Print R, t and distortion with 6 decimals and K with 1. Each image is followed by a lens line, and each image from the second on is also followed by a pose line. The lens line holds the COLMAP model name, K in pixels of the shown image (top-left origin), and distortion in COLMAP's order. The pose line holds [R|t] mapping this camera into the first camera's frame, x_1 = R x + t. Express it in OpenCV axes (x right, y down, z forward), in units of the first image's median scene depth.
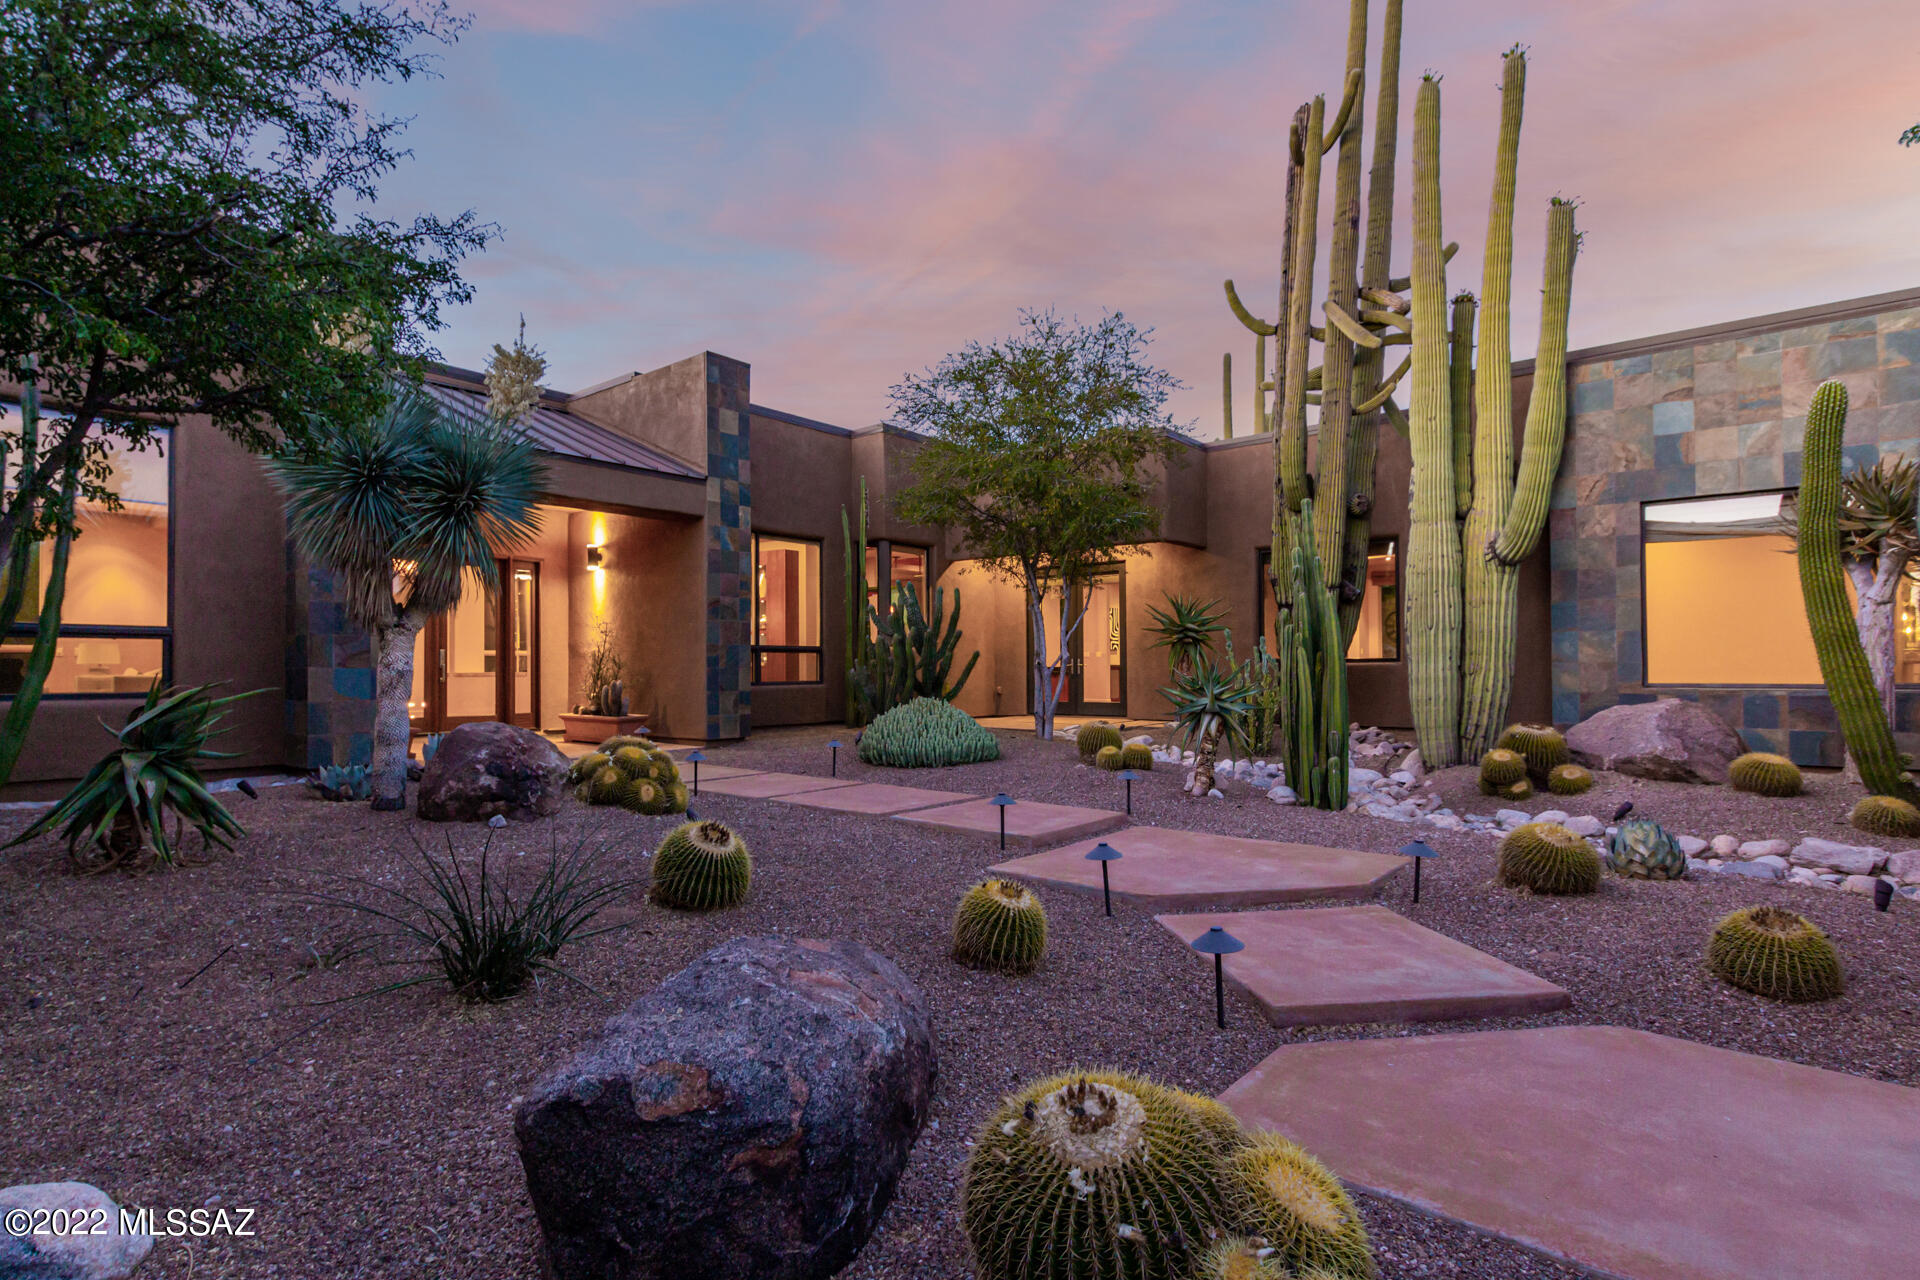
lens RADIAL K [[956.7, 0, 961.7], [0, 956.7, 626.7], [0, 0, 1]] dist [0.014743, 0.000315]
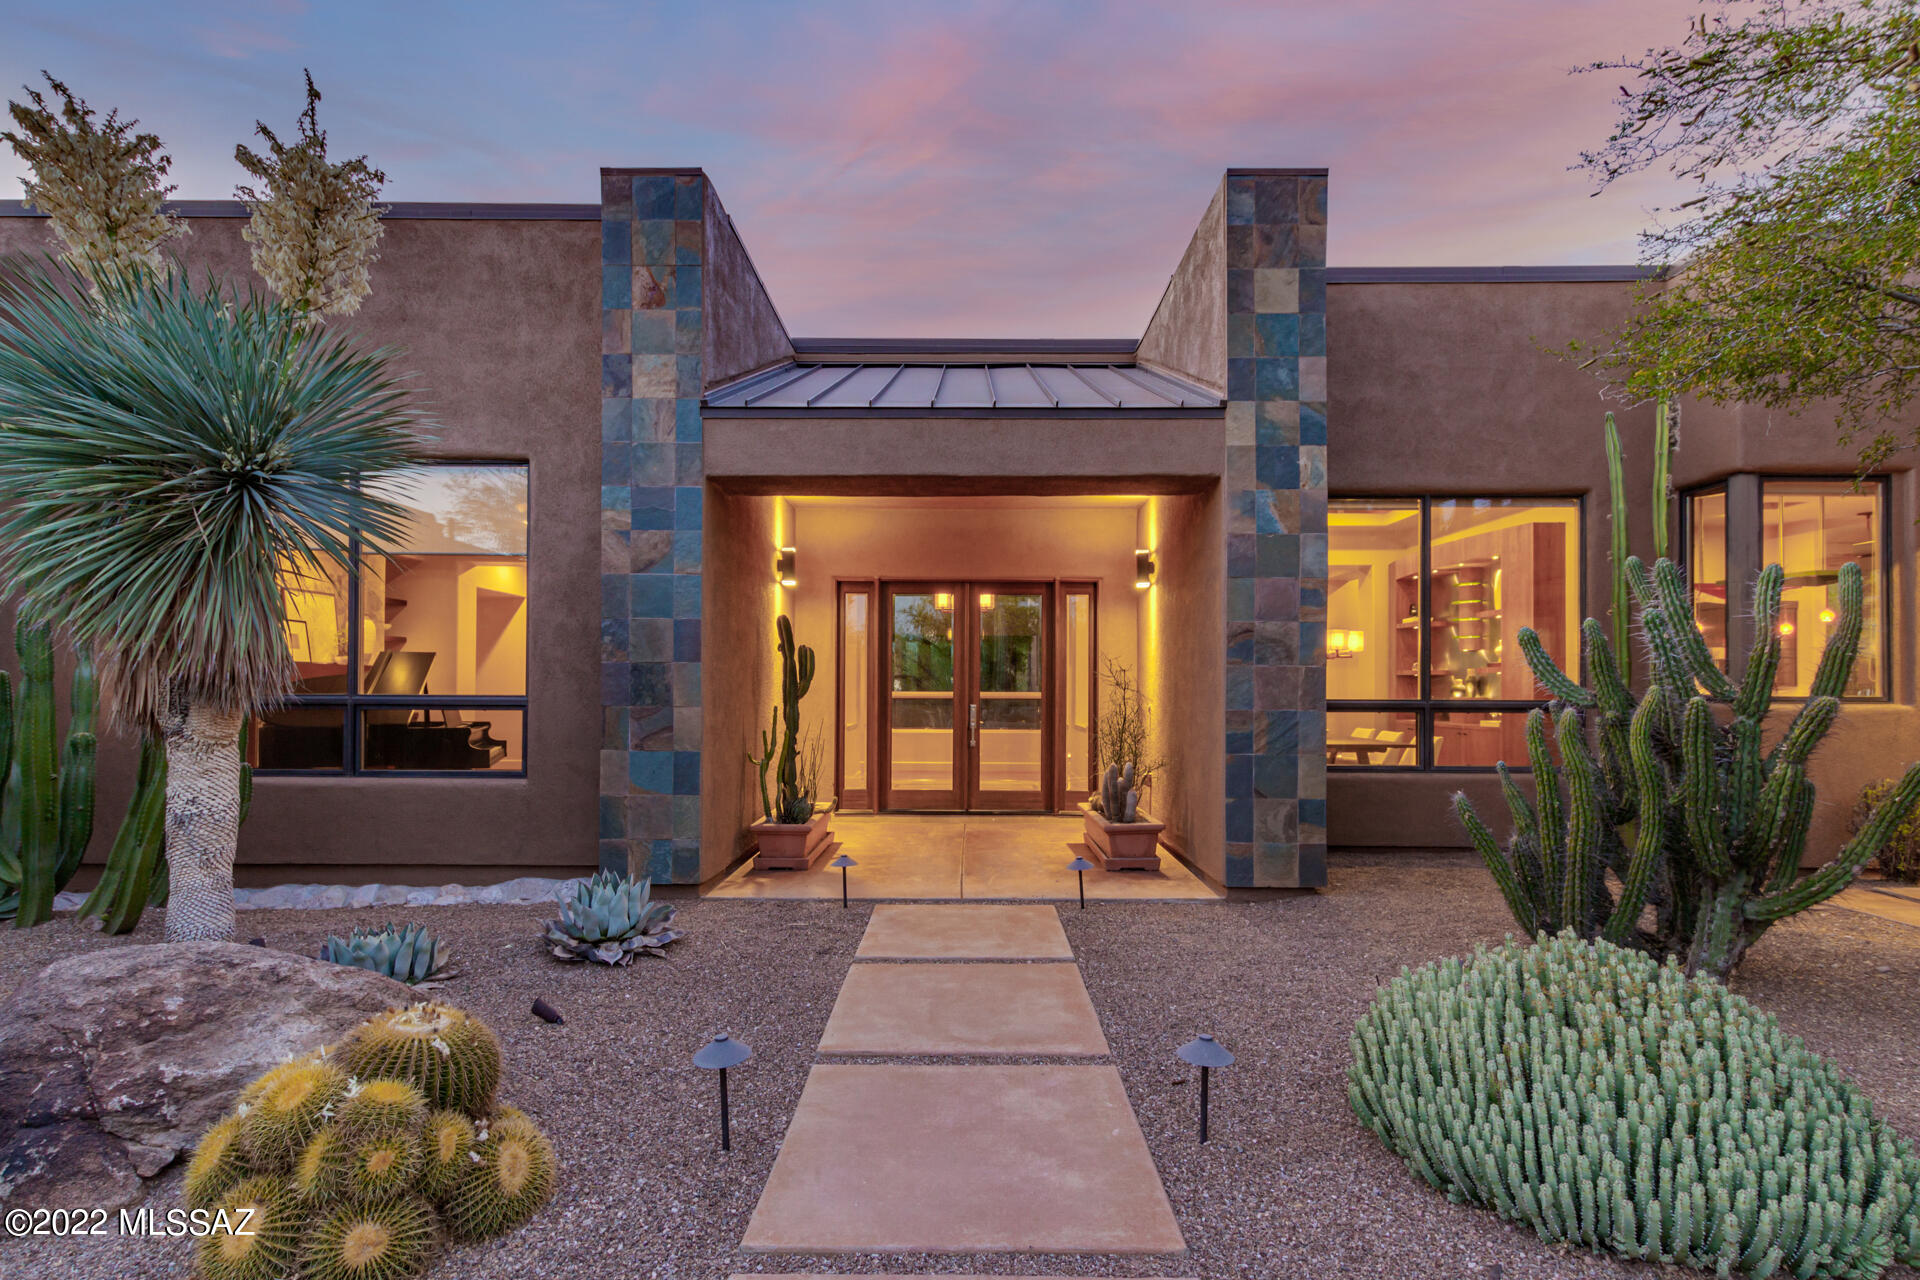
lens RADIAL K [[957.0, 0, 958.6], [0, 957.0, 675.7], [0, 0, 1]] dist [0.015270, 0.000265]
pose [[0.625620, -0.001935, -0.780126, 0.062413], [0.028588, 0.999382, 0.020447, -0.016586], [0.779604, -0.035095, 0.625289, 0.525351]]
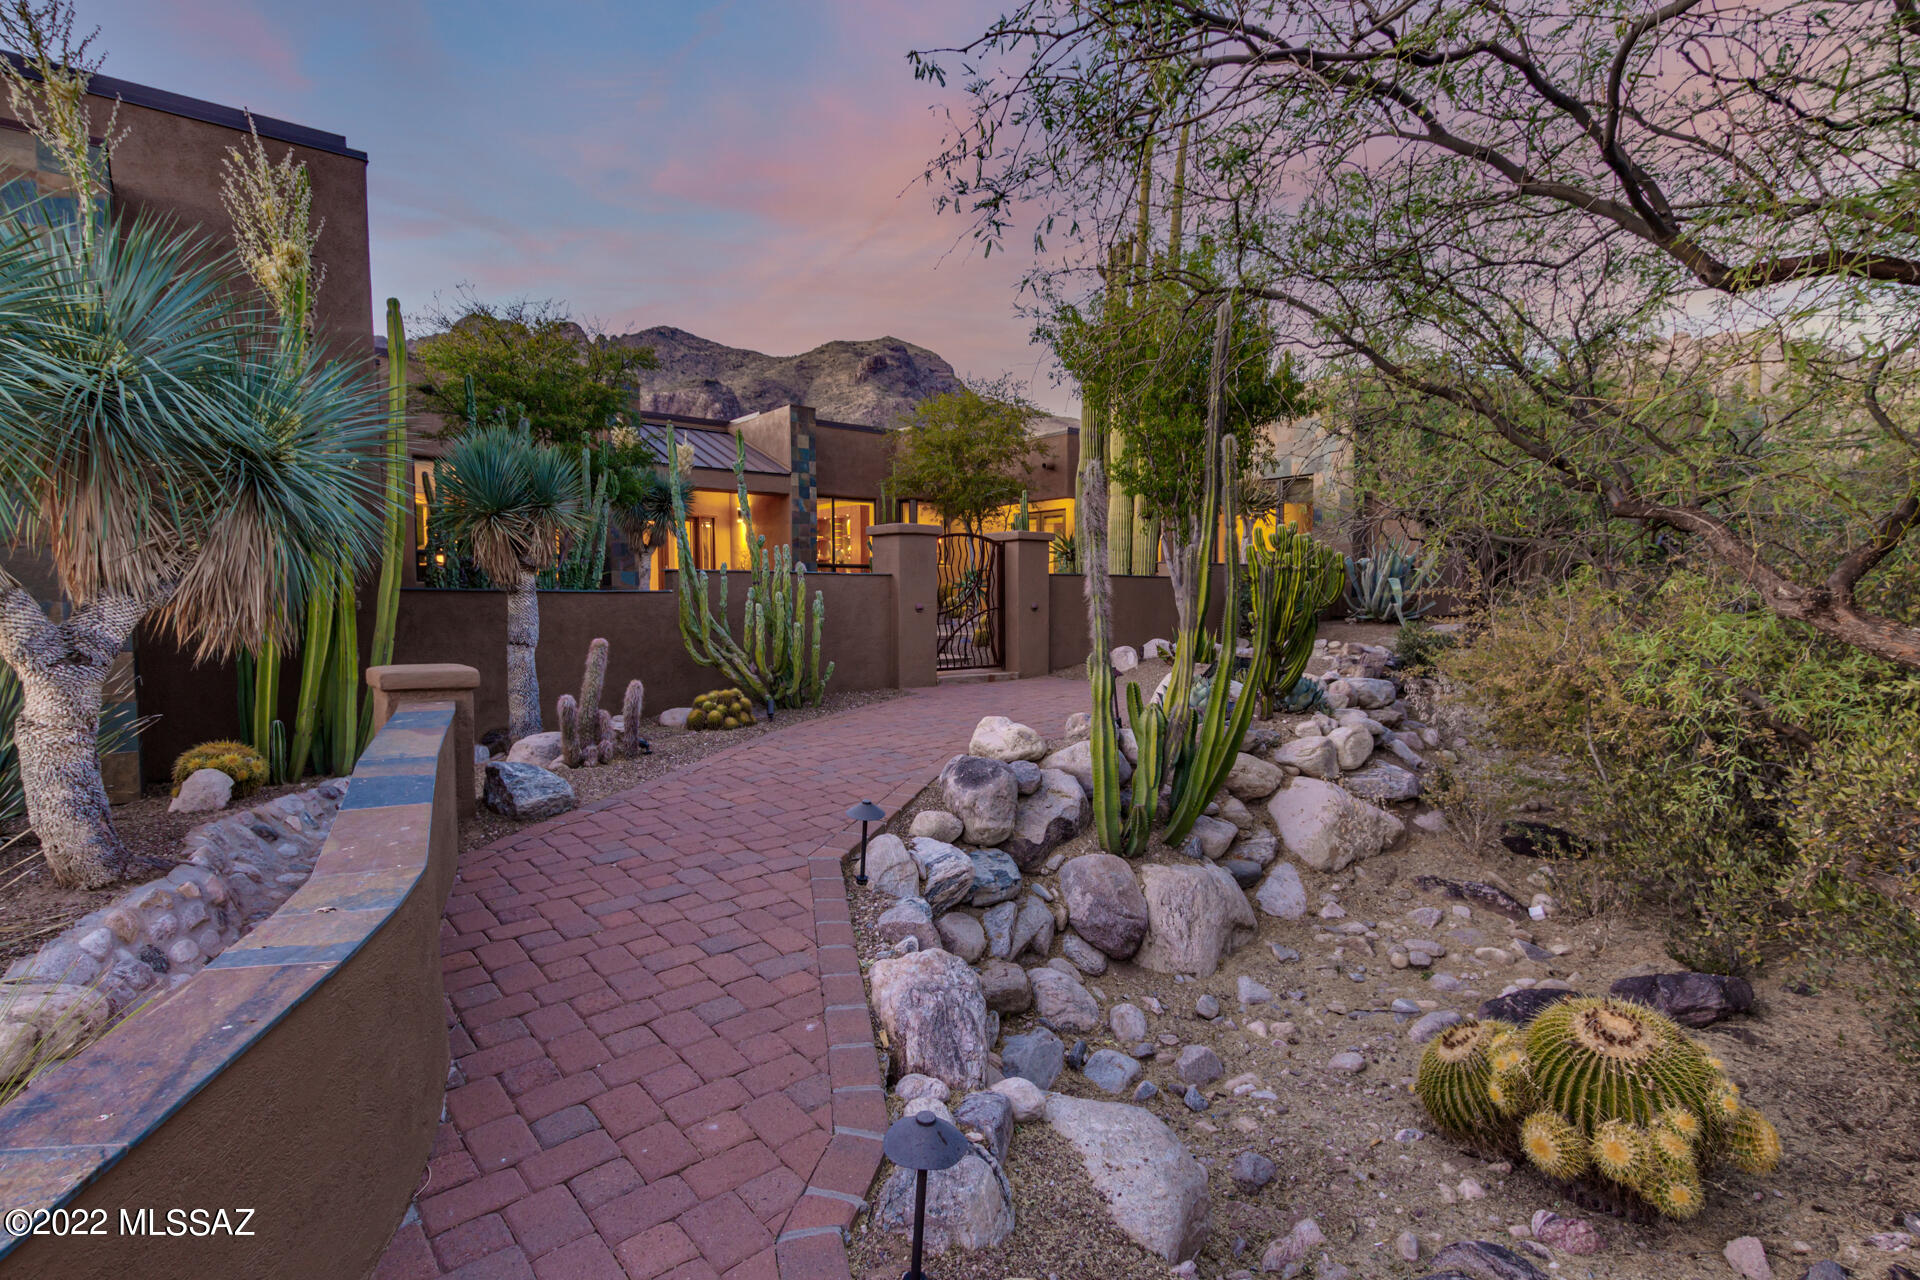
lens RADIAL K [[956.7, 0, 961.7], [0, 956.7, 626.7], [0, 0, 1]] dist [0.014743, 0.000315]
pose [[0.977499, 0.007993, -0.210786, 0.453126], [0.008600, 0.996941, 0.077686, 0.002006], [0.210763, -0.077751, 0.974440, -0.773324]]
